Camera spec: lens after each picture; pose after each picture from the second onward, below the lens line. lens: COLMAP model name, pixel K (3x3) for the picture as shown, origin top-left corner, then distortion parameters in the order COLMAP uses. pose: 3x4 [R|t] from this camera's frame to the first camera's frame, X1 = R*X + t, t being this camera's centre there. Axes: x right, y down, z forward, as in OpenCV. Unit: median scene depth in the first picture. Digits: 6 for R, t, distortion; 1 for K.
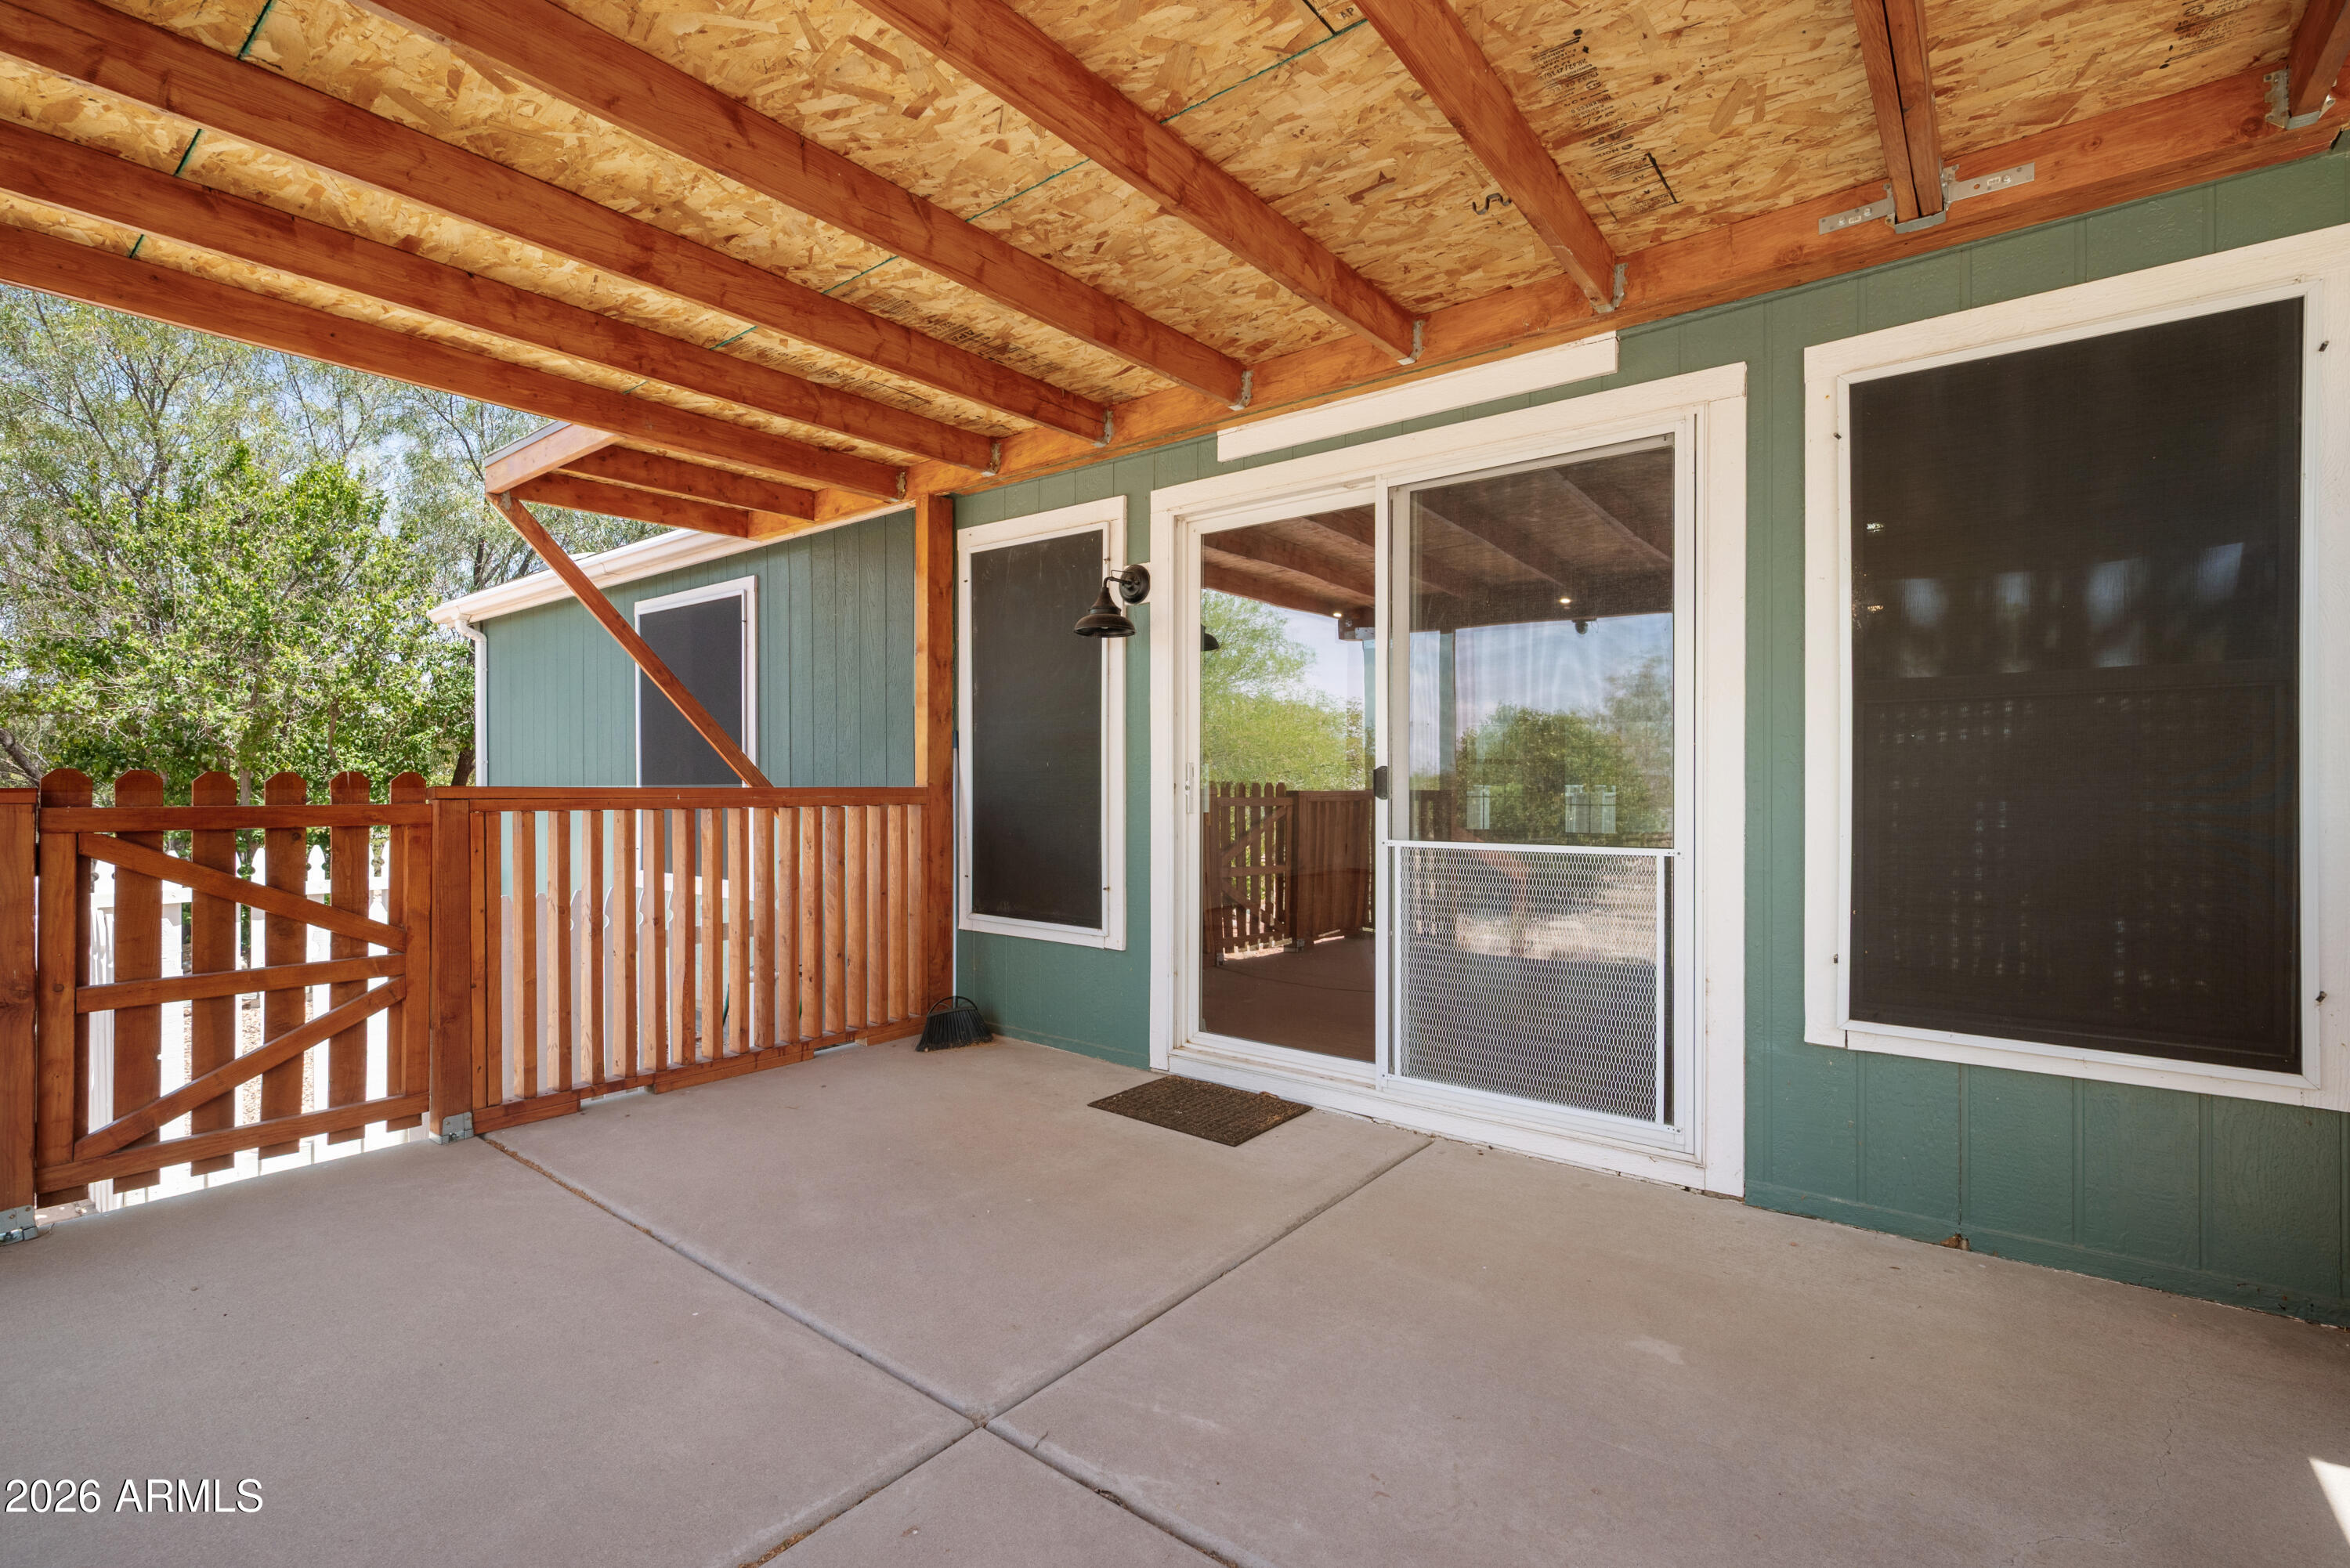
lens RADIAL K [[1067.6, 0, 1174.5], [0, 1067.6, 782.3], [0, 0, 1]] dist [-0.003056, -0.000831]
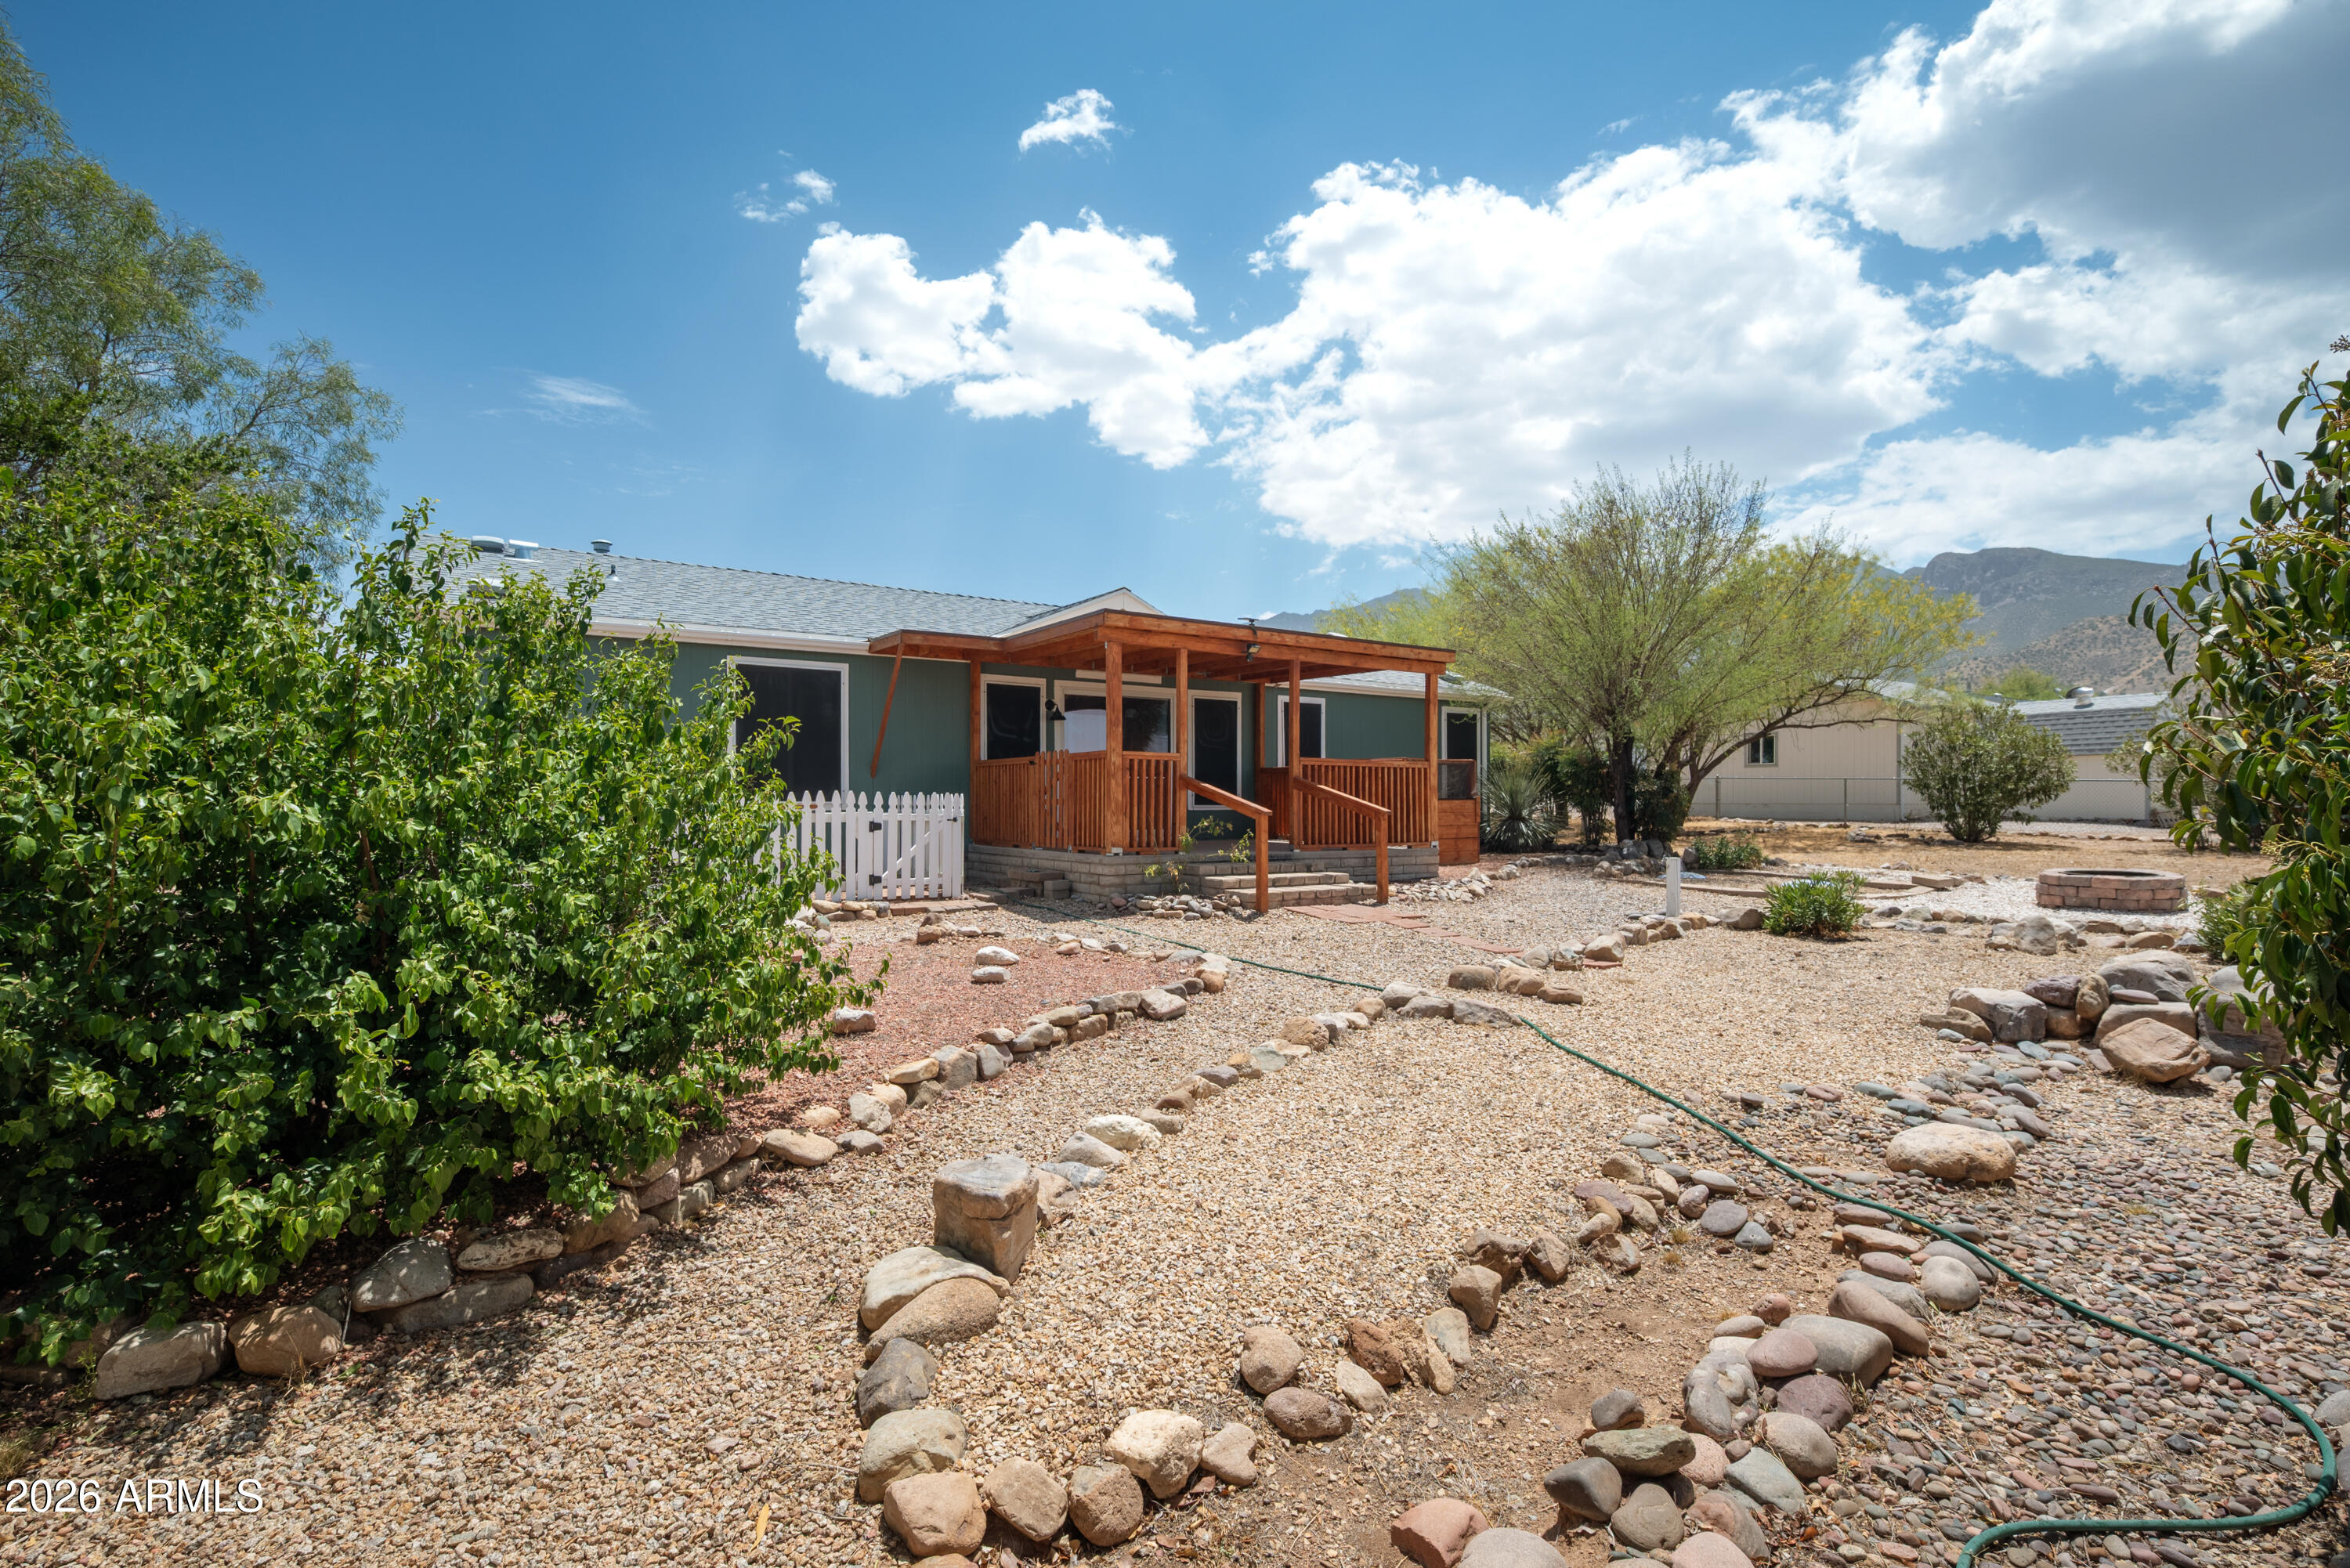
lens RADIAL K [[1067.6, 0, 1170.3], [0, 1067.6, 788.6], [0, 0, 1]] dist [-0.003056, -0.000831]
pose [[0.327657, 0.004439, 0.944786, -3.348821], [-0.012360, 0.999924, -0.000412, 0.090961], [-0.944716, -0.011542, 0.327687, -0.556300]]
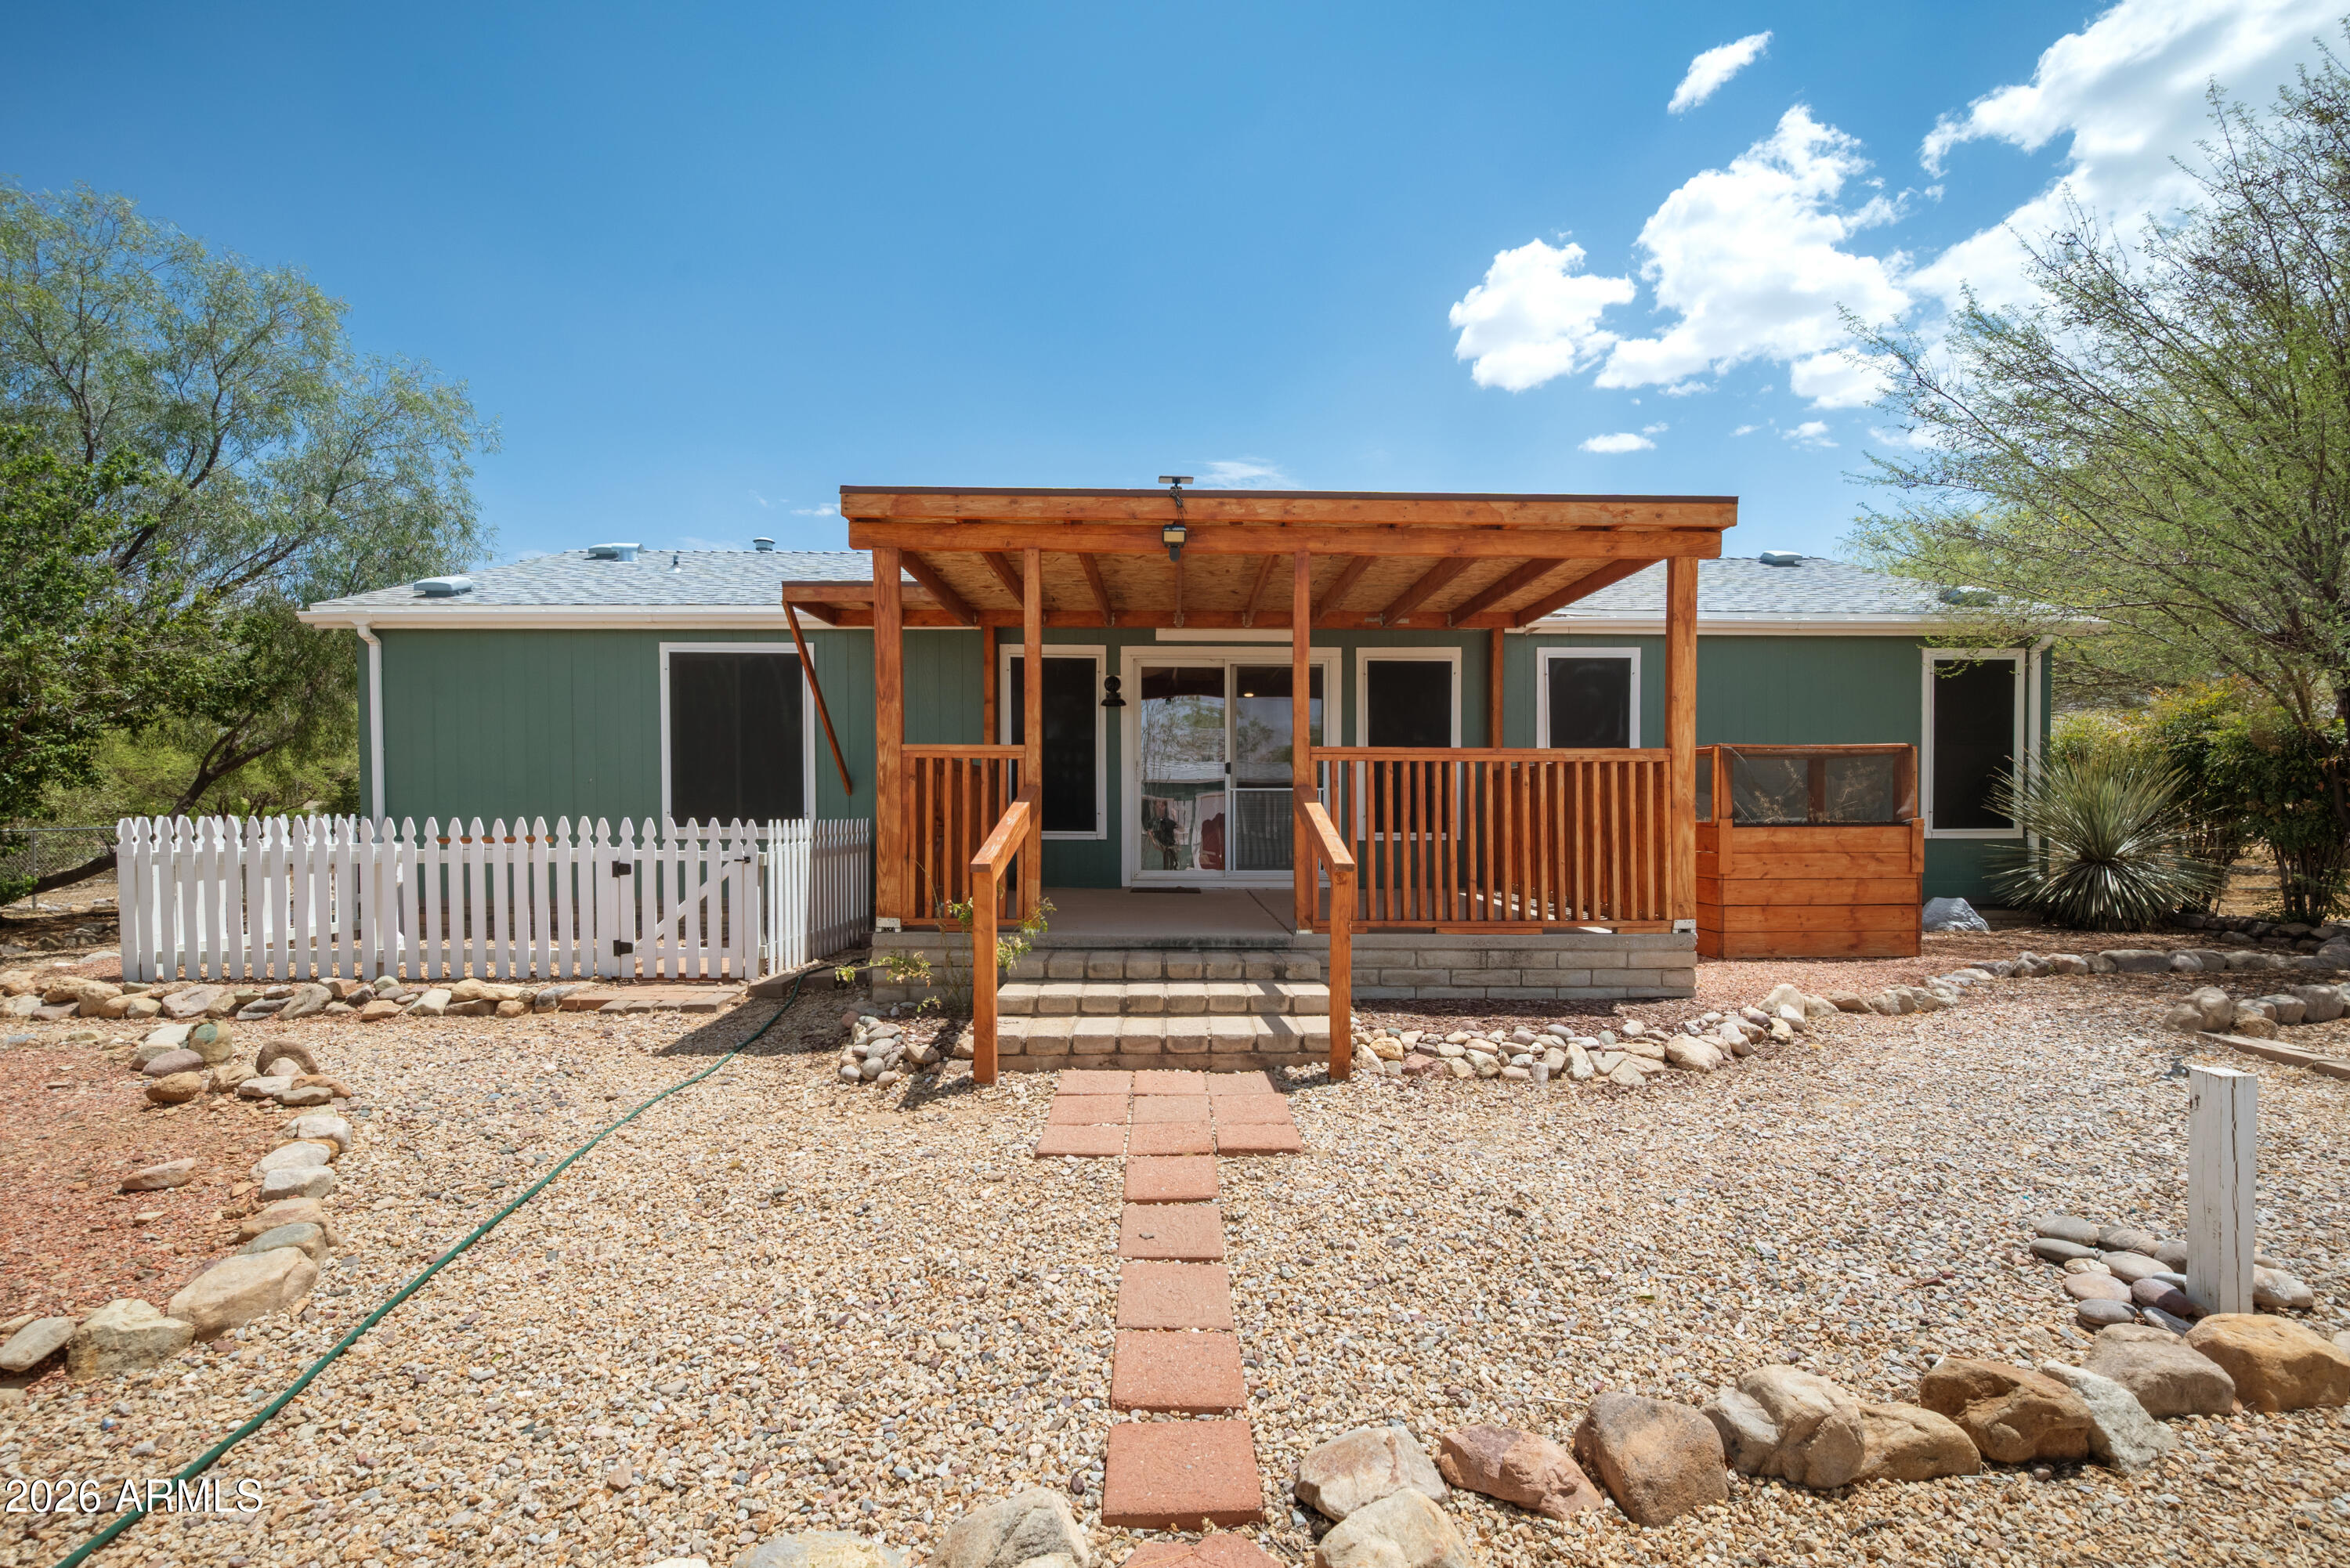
lens RADIAL K [[1067.6, 0, 1186.8], [0, 1067.6, 827.8], [0, 0, 1]] dist [-0.003056, -0.000831]
pose [[0.775382, -0.012904, 0.631360, -1.457696], [-0.003414, 0.999691, 0.024626, 0.076375], [-0.631483, -0.021250, 0.775099, -0.982626]]
